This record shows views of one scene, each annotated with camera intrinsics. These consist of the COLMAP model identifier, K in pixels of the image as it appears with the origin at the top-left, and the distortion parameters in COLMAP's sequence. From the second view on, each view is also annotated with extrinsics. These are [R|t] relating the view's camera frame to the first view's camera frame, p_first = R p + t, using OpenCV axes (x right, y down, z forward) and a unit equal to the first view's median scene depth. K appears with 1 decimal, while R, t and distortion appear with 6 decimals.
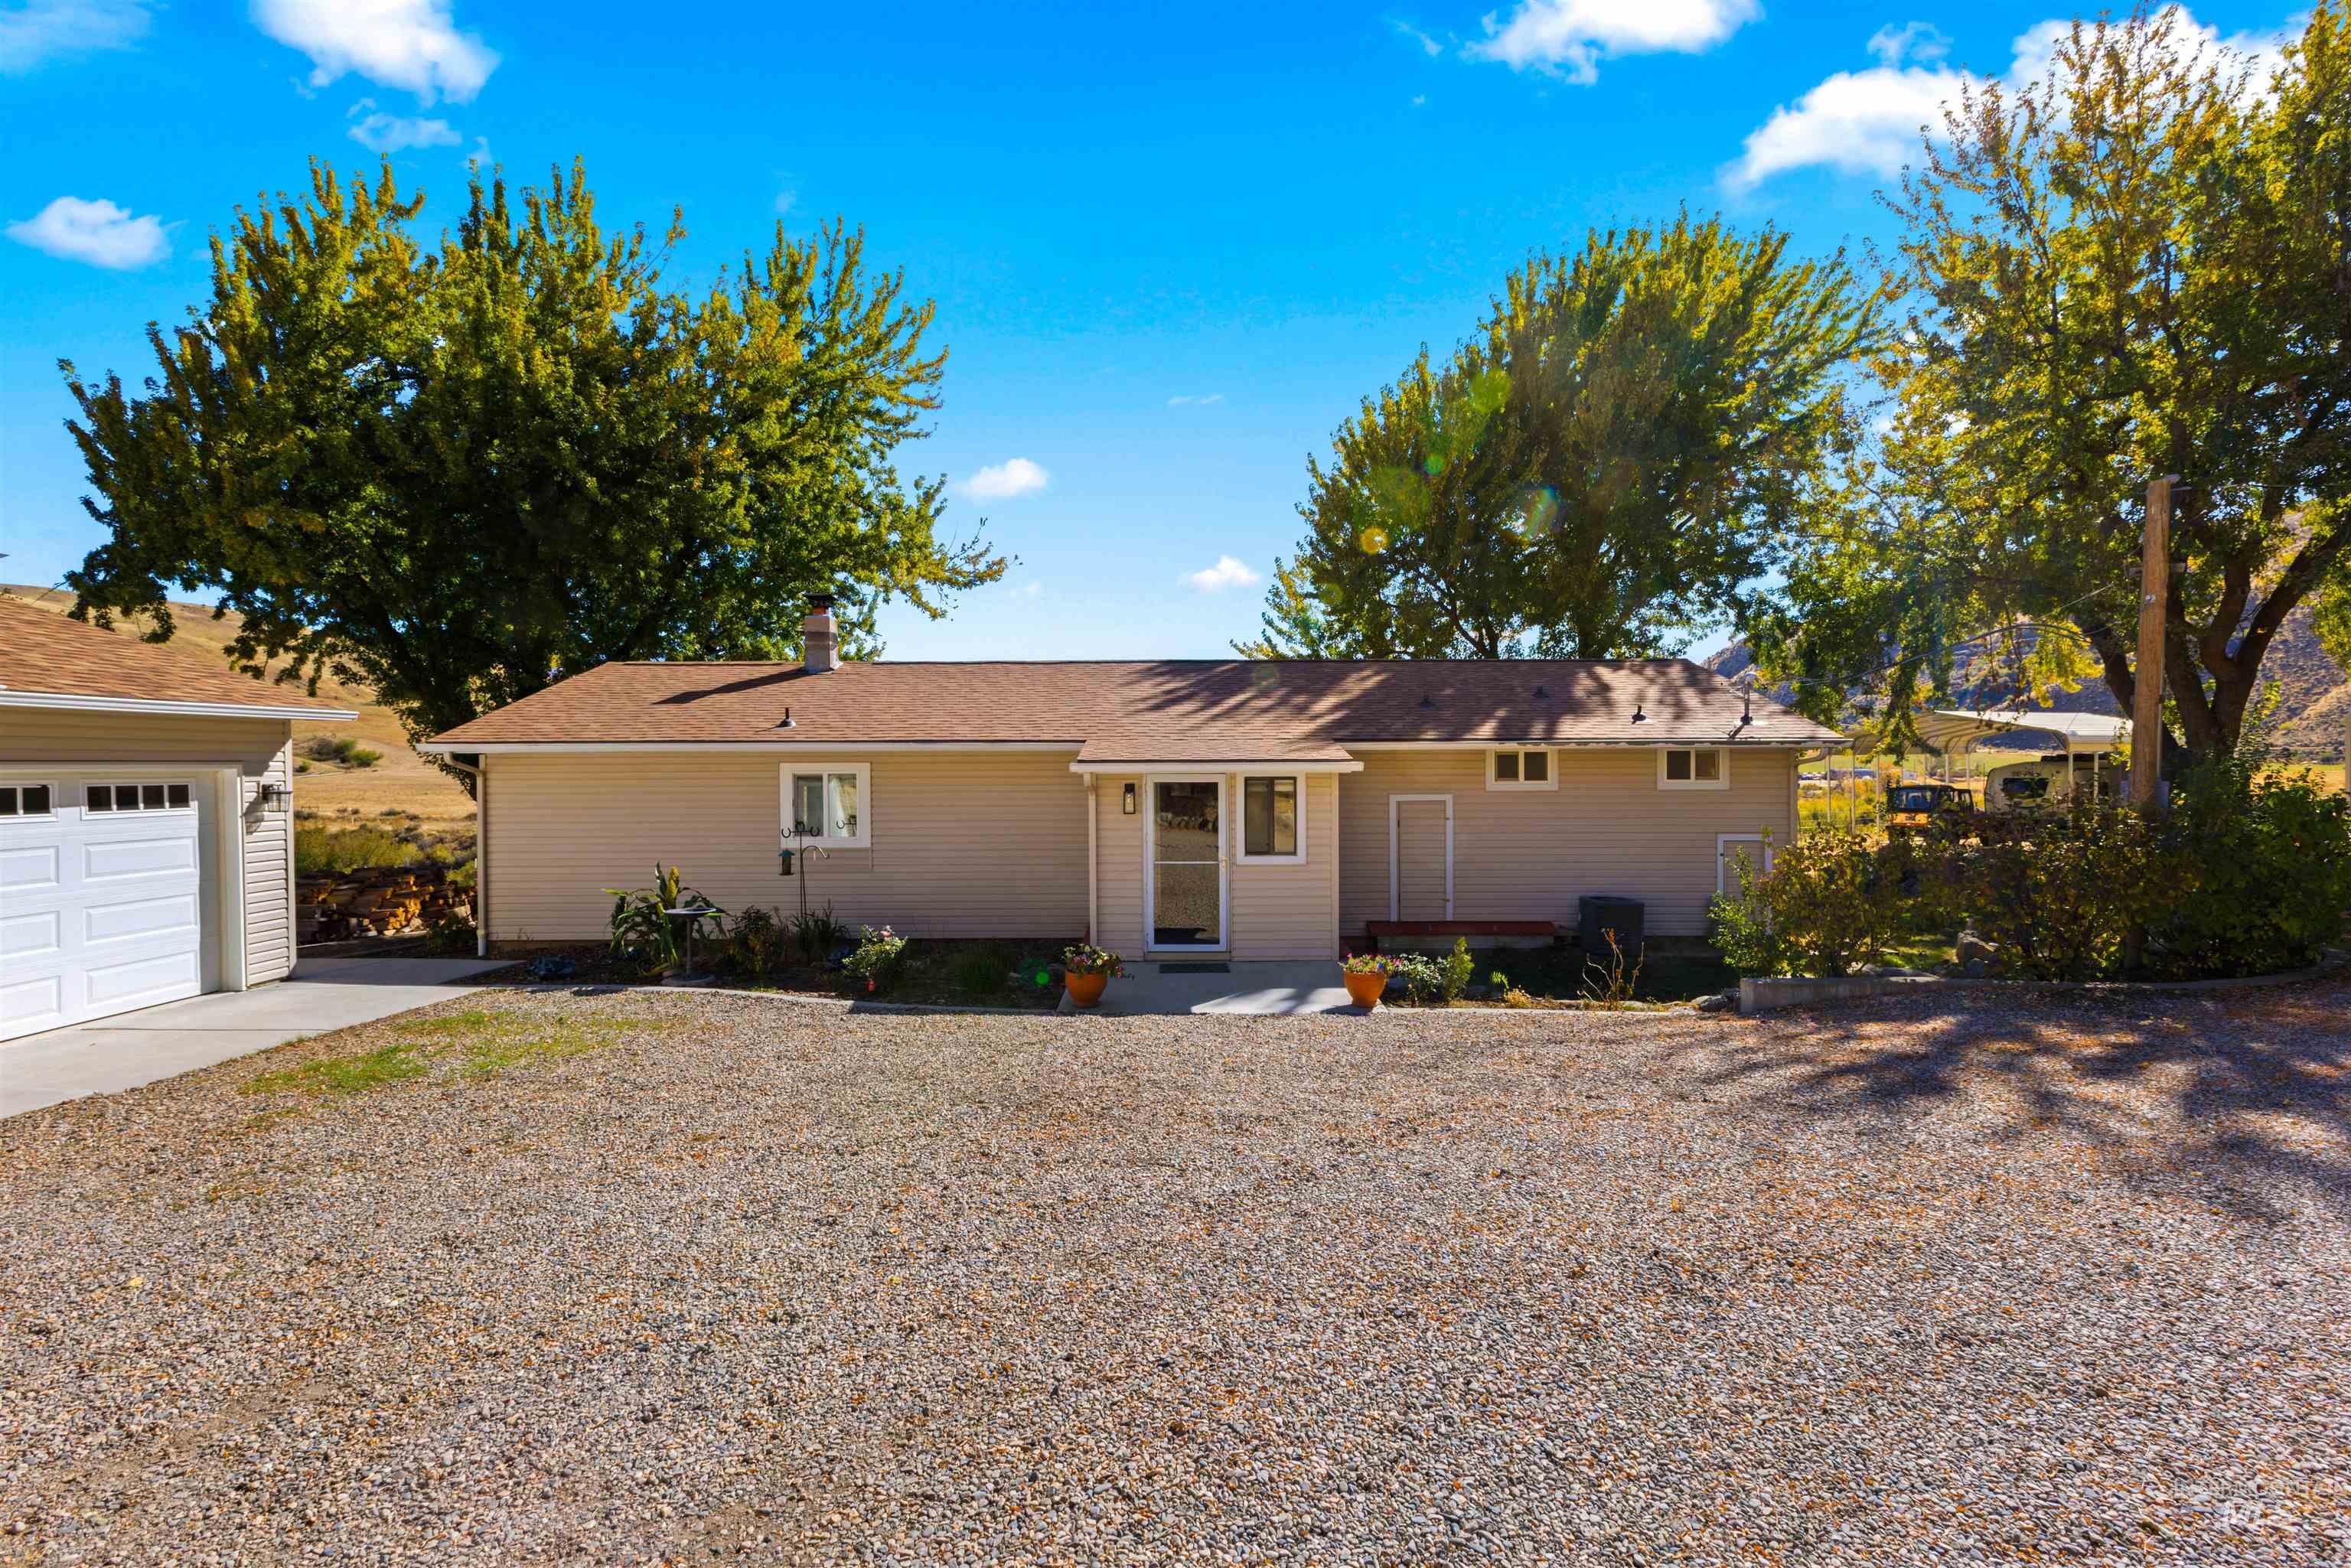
lens RADIAL K [[1047.5, 0, 1176.0], [0, 1047.5, 782.7], [0, 0, 1]] dist [0.001514, -0.000279]
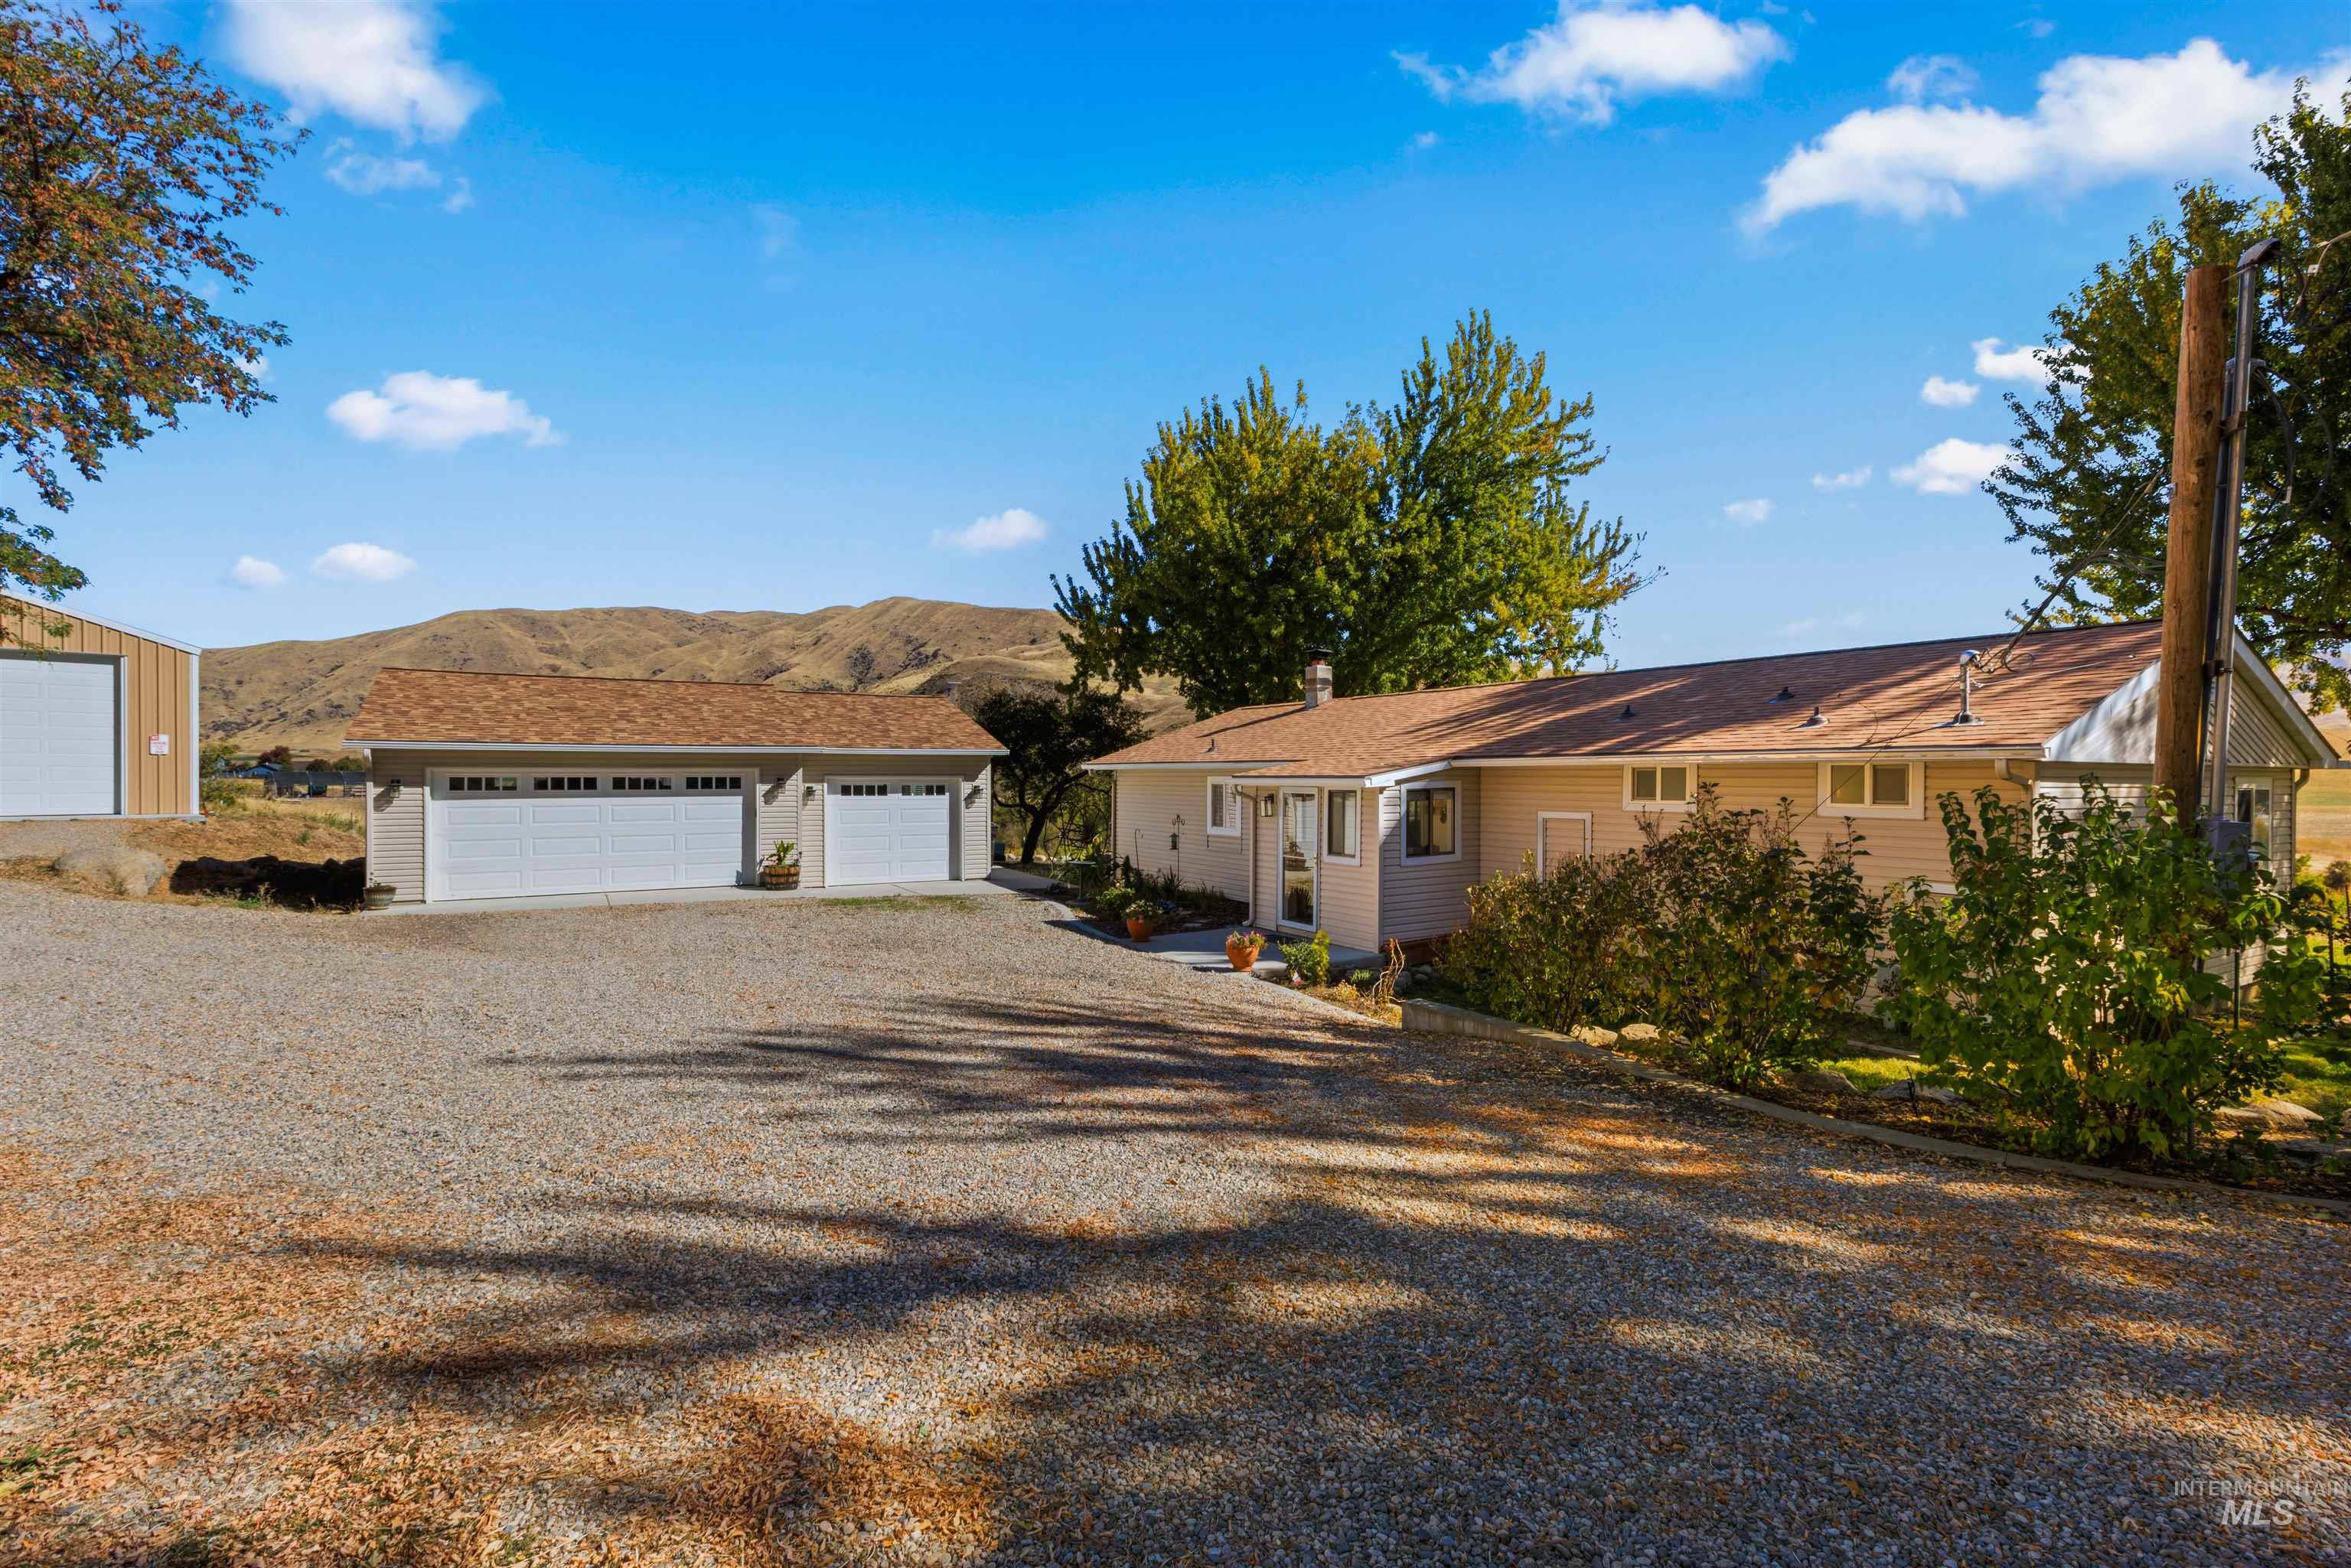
lens RADIAL K [[1052.9, 0, 1129.0], [0, 1052.9, 774.2], [0, 0, 1]] dist [-0.004738, 0.000064]
pose [[0.475531, 0.004085, -0.879689, 0.886862], [-0.019246, 0.999798, -0.005761, -0.010980], [0.879488, 0.019670, 0.475514, 0.192517]]
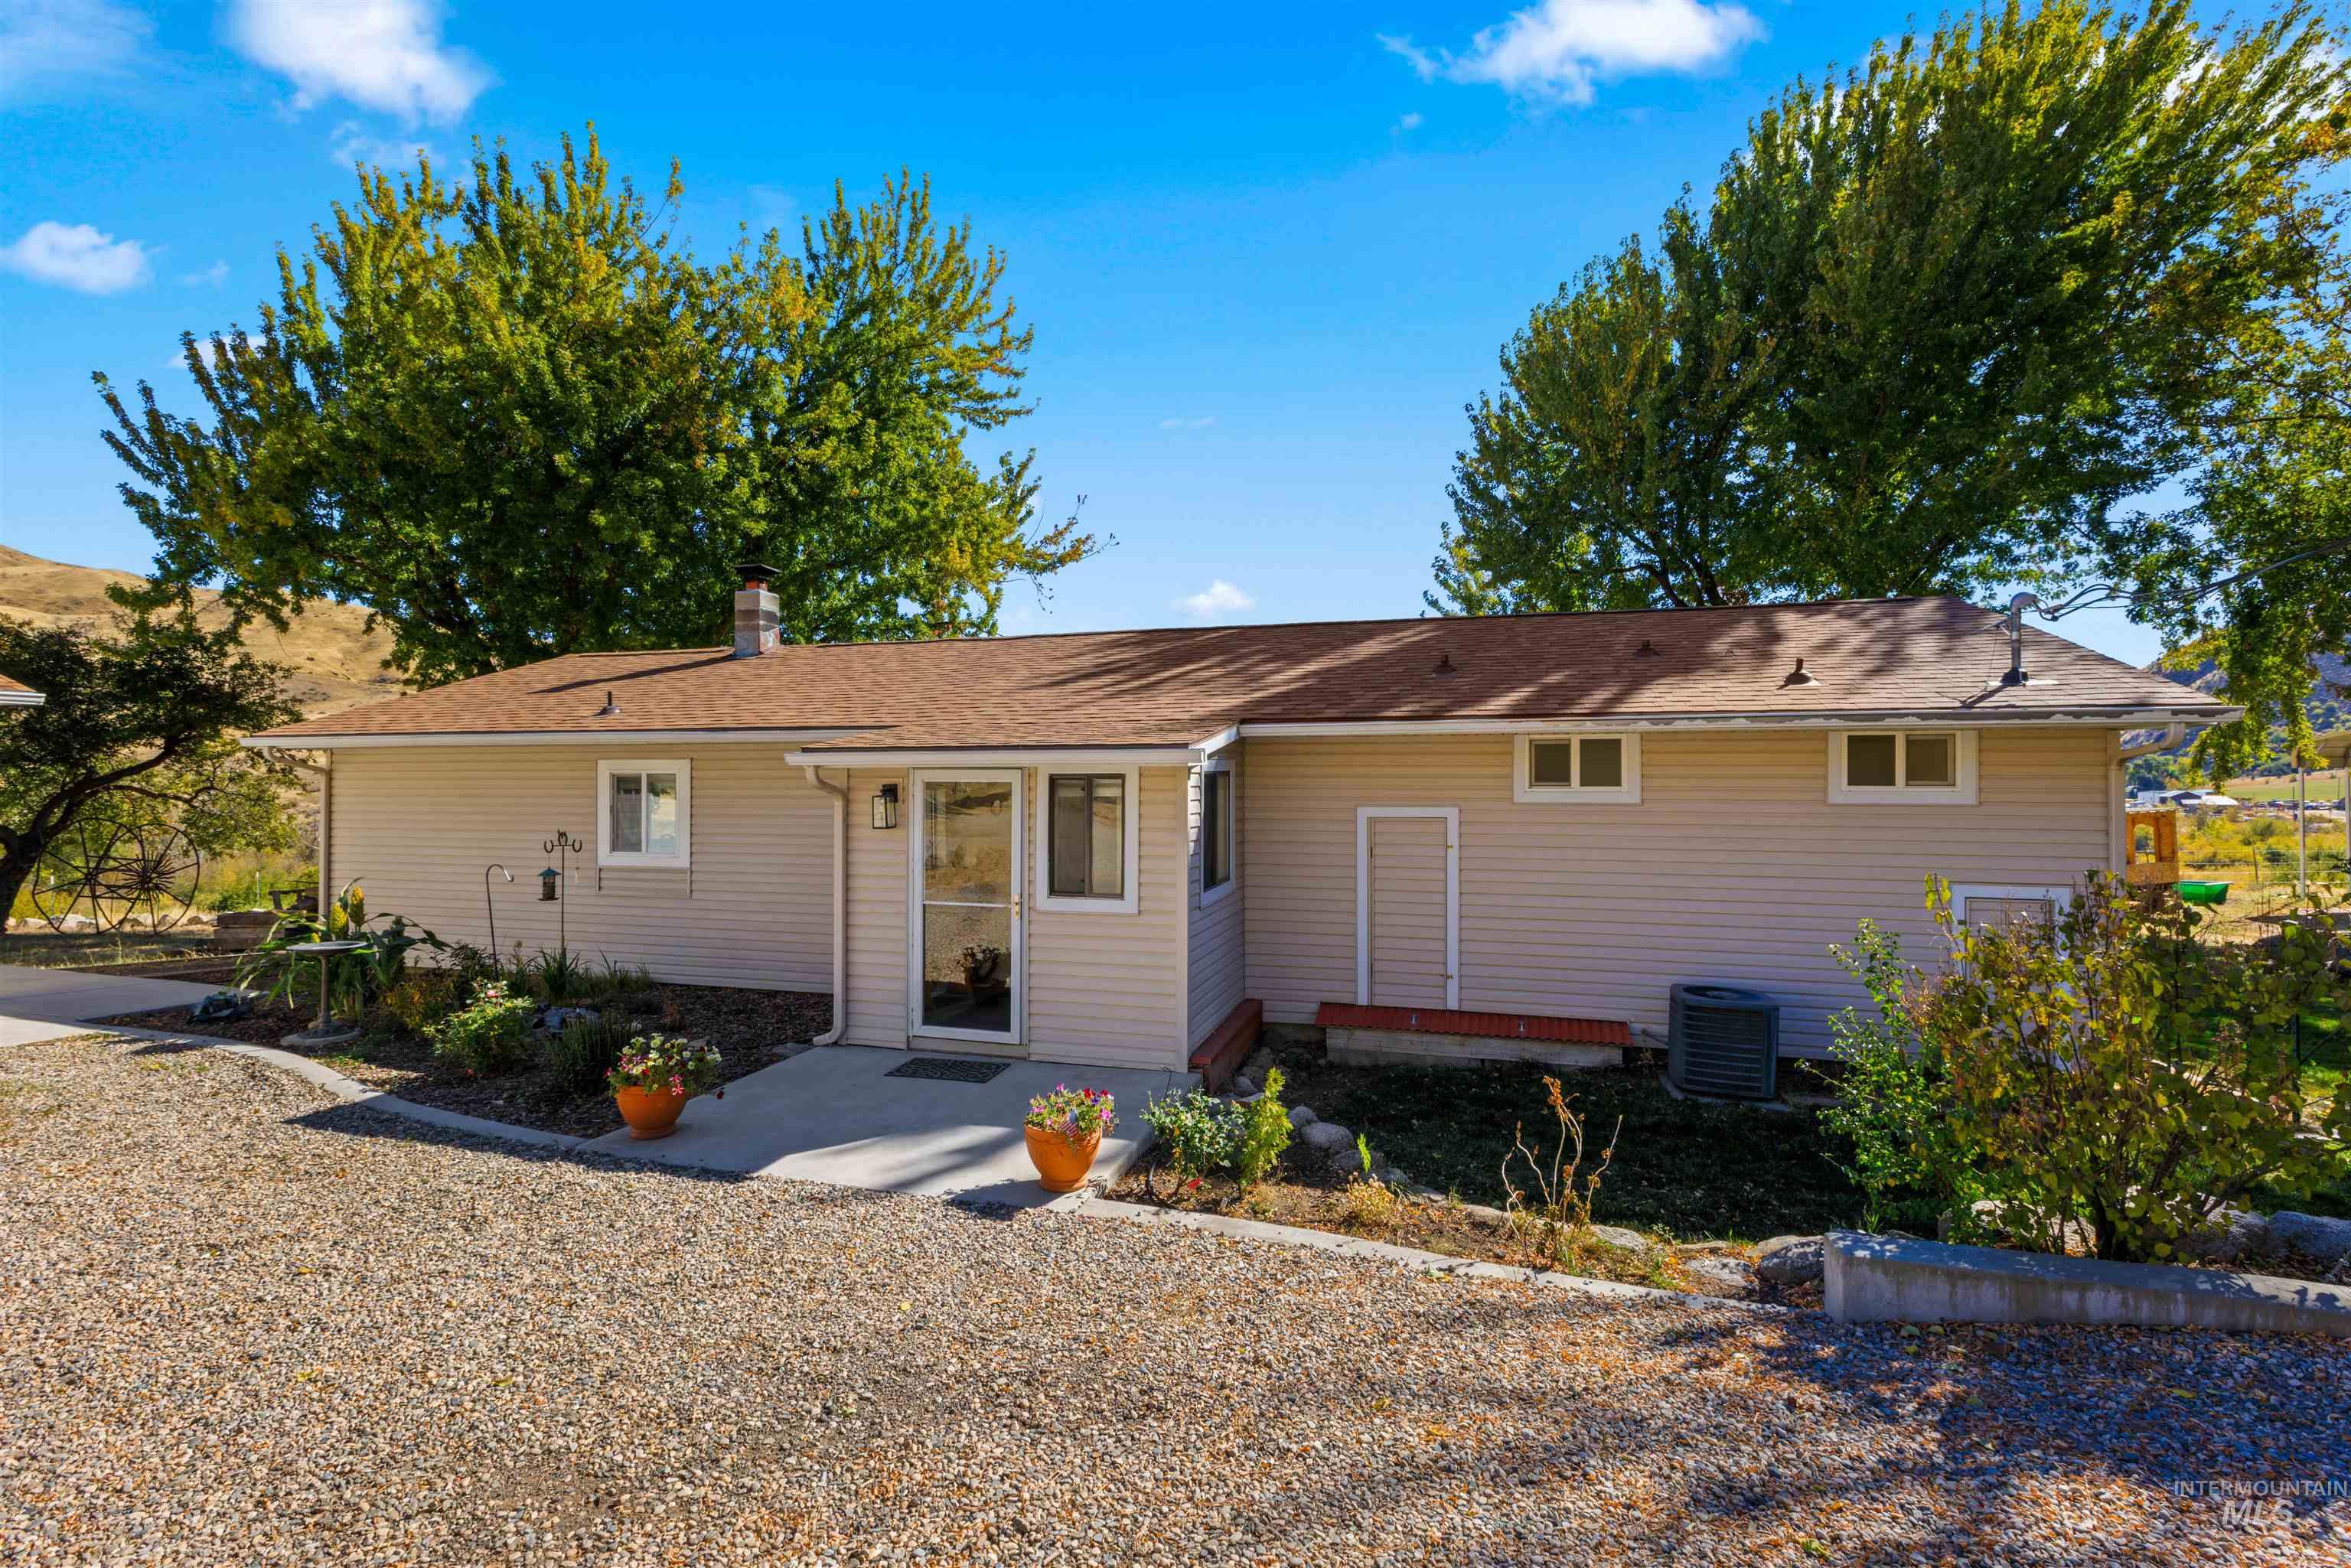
lens RADIAL K [[1047.5, 0, 1176.0], [0, 1047.5, 782.7], [0, 0, 1]] dist [0.001514, -0.000279]
pose [[0.959782, 0.004647, -0.280707, 0.277574], [-0.010243, 0.999777, -0.018471, 0.009617], [0.280559, 0.020603, 0.959616, 0.351469]]
